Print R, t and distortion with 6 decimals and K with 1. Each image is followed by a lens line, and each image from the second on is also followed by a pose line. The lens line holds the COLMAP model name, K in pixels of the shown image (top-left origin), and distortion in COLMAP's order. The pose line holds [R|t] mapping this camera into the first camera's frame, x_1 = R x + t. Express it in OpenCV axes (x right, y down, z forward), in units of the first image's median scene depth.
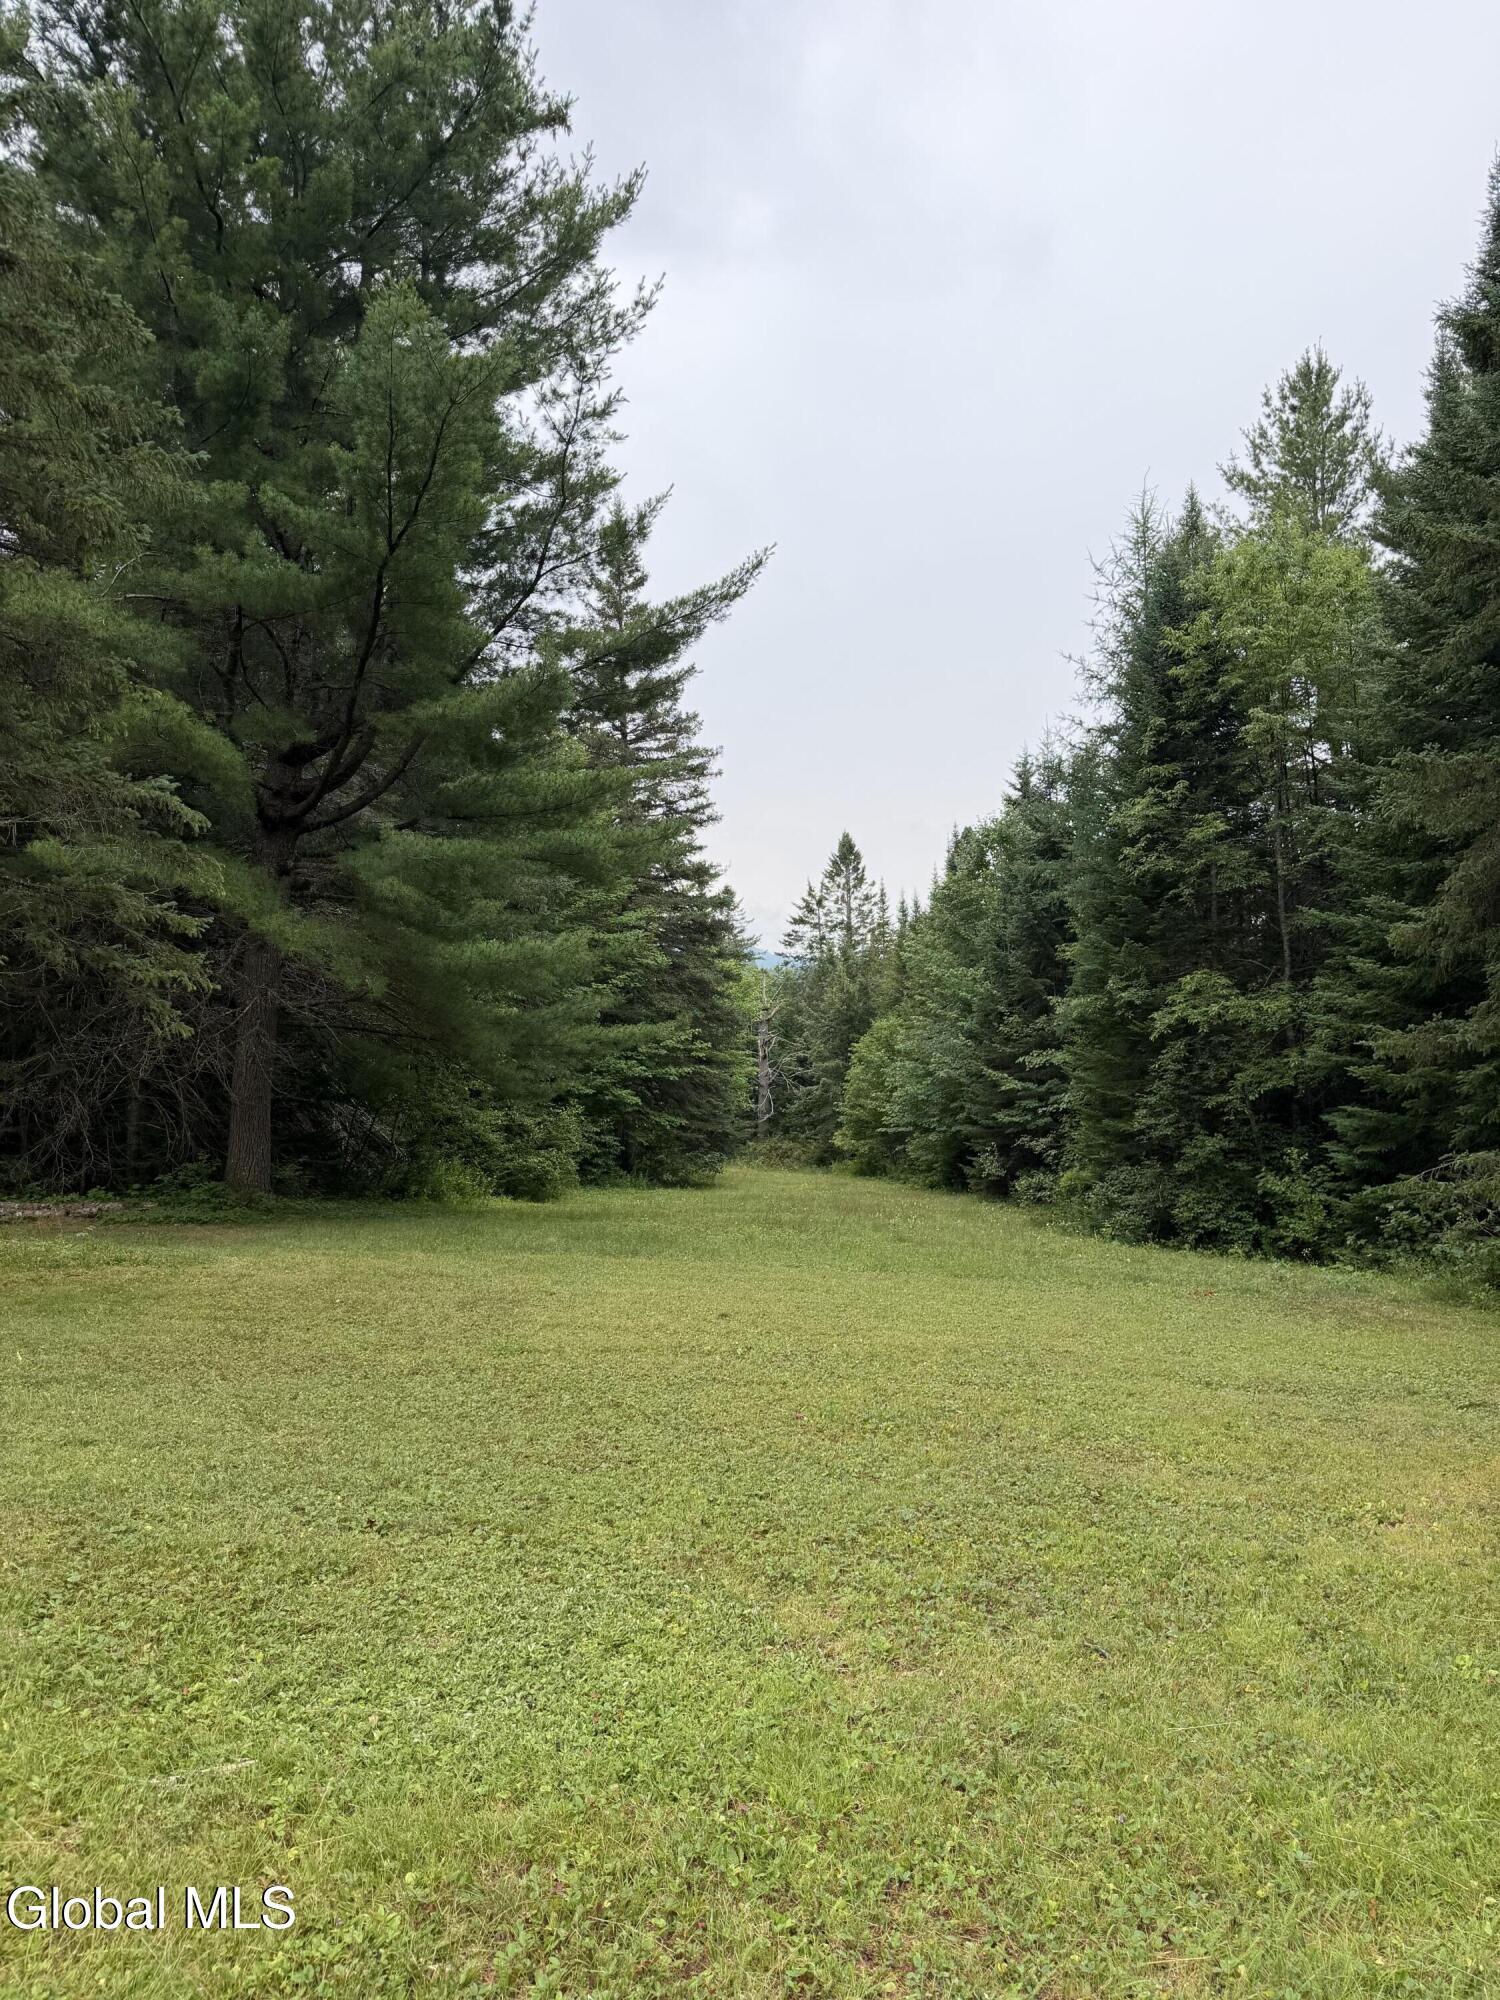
lens RADIAL K [[1407.9, 0, 748.6], [0, 1407.9, 1001.4], [0, 0, 1]] dist [0.006047, 0.000662]
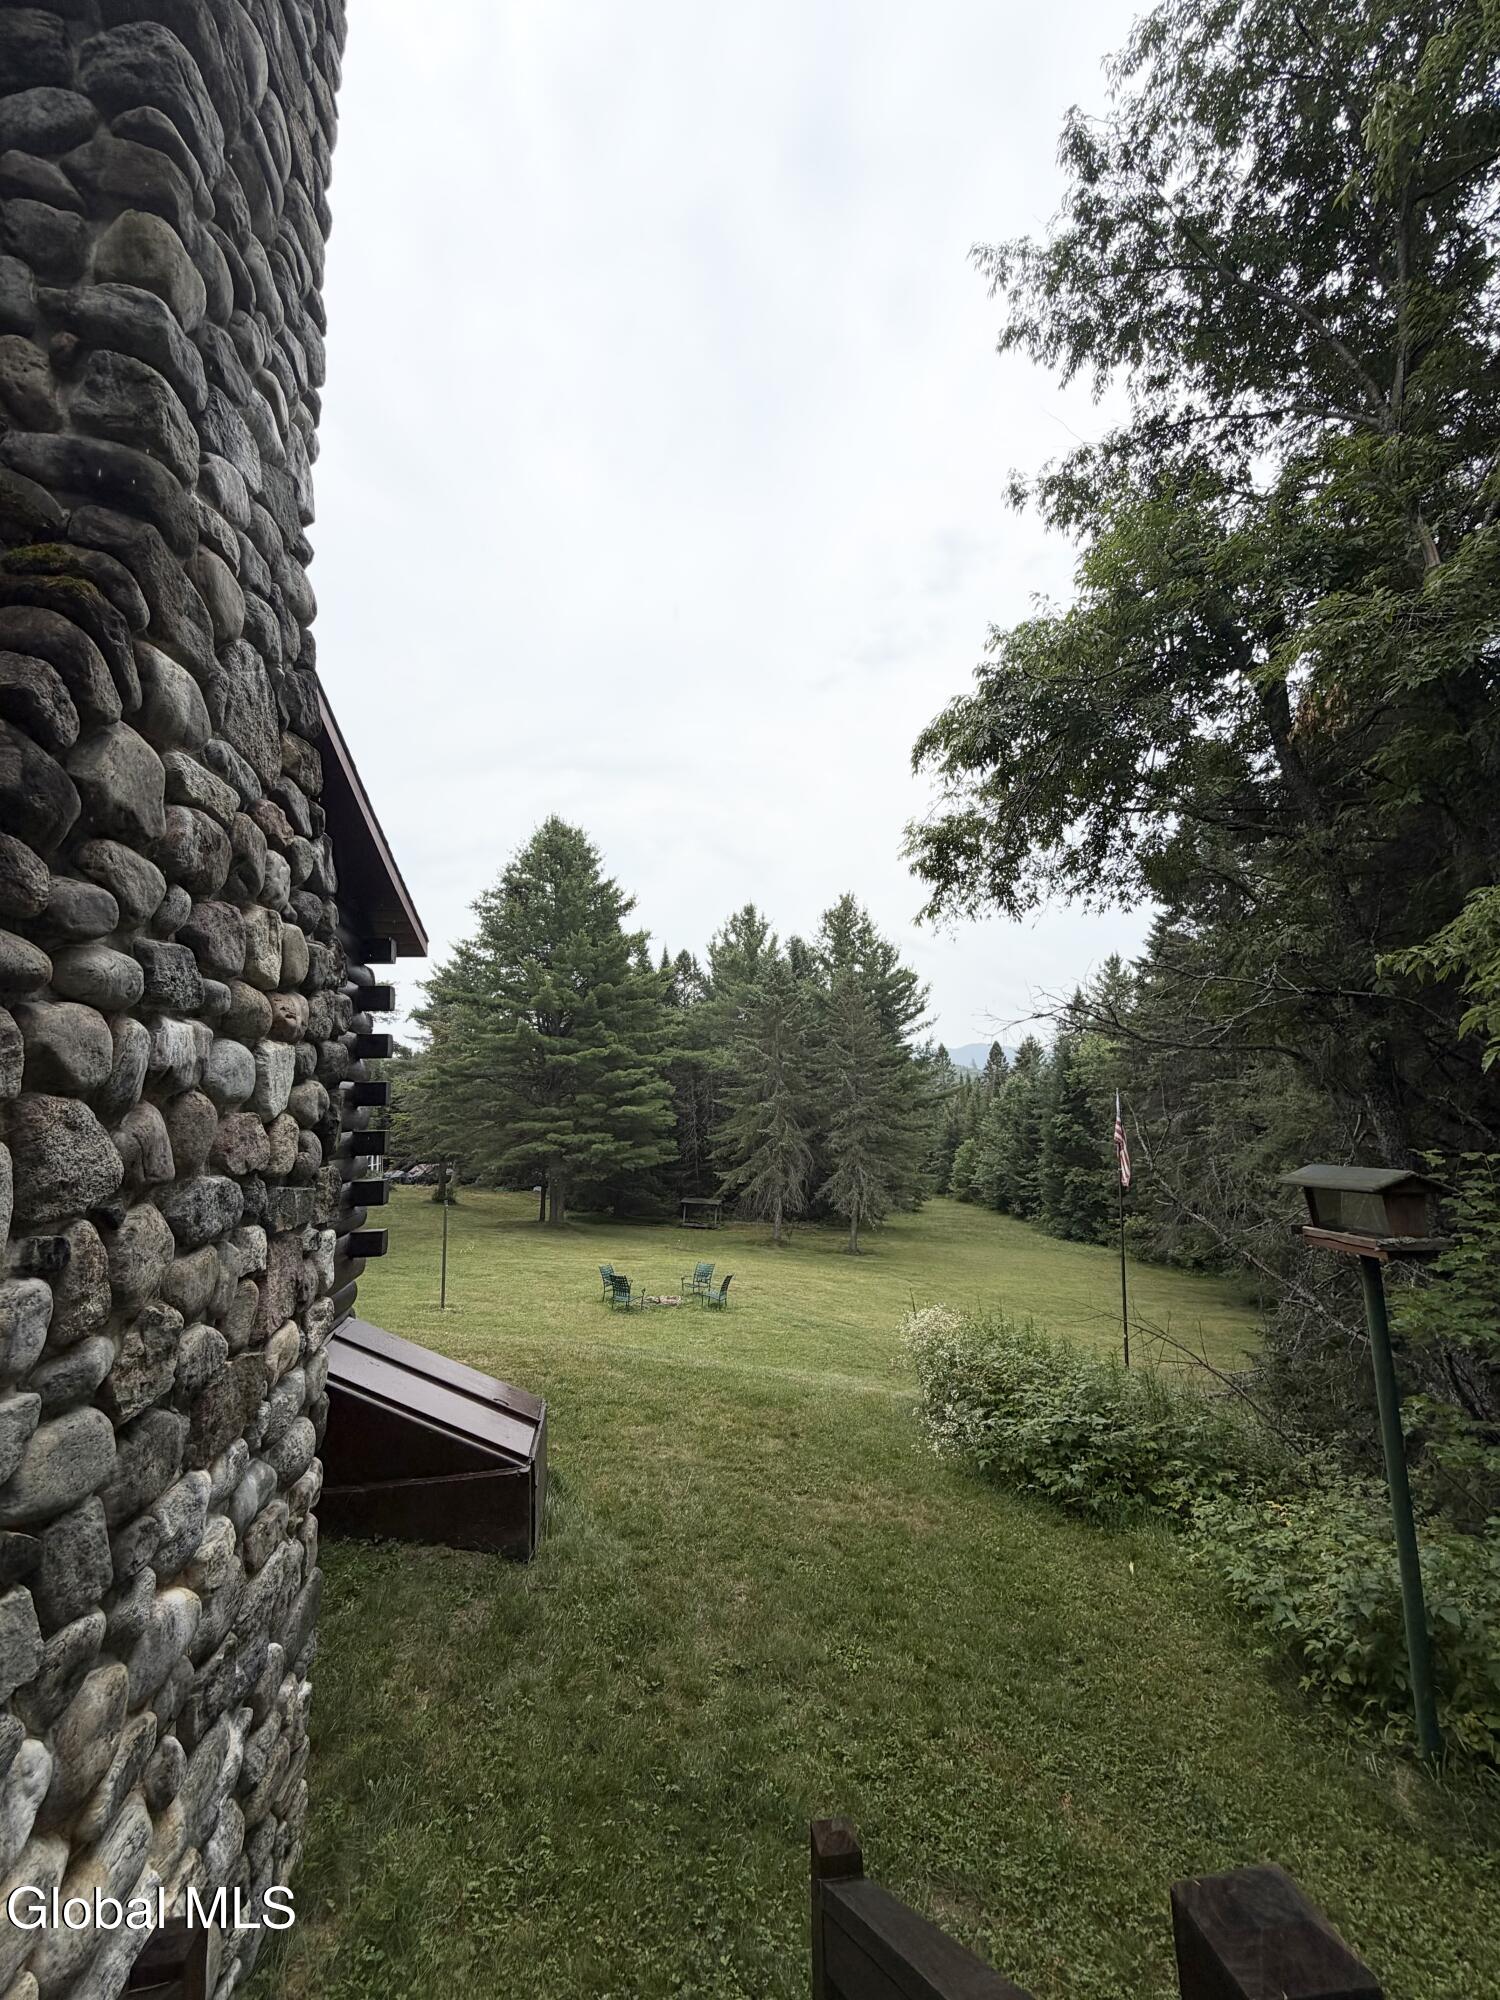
lens RADIAL K [[805.6, 0, 758.4], [0, 805.6, 993.6], [0, 0, 1]] dist [0.000694, 0.000139]
pose [[0.993165, -0.008211, -0.116429, -0.190434], [-0.003084, 0.995328, -0.096503, -0.188769], [0.116677, 0.096203, 0.988500, -0.894485]]
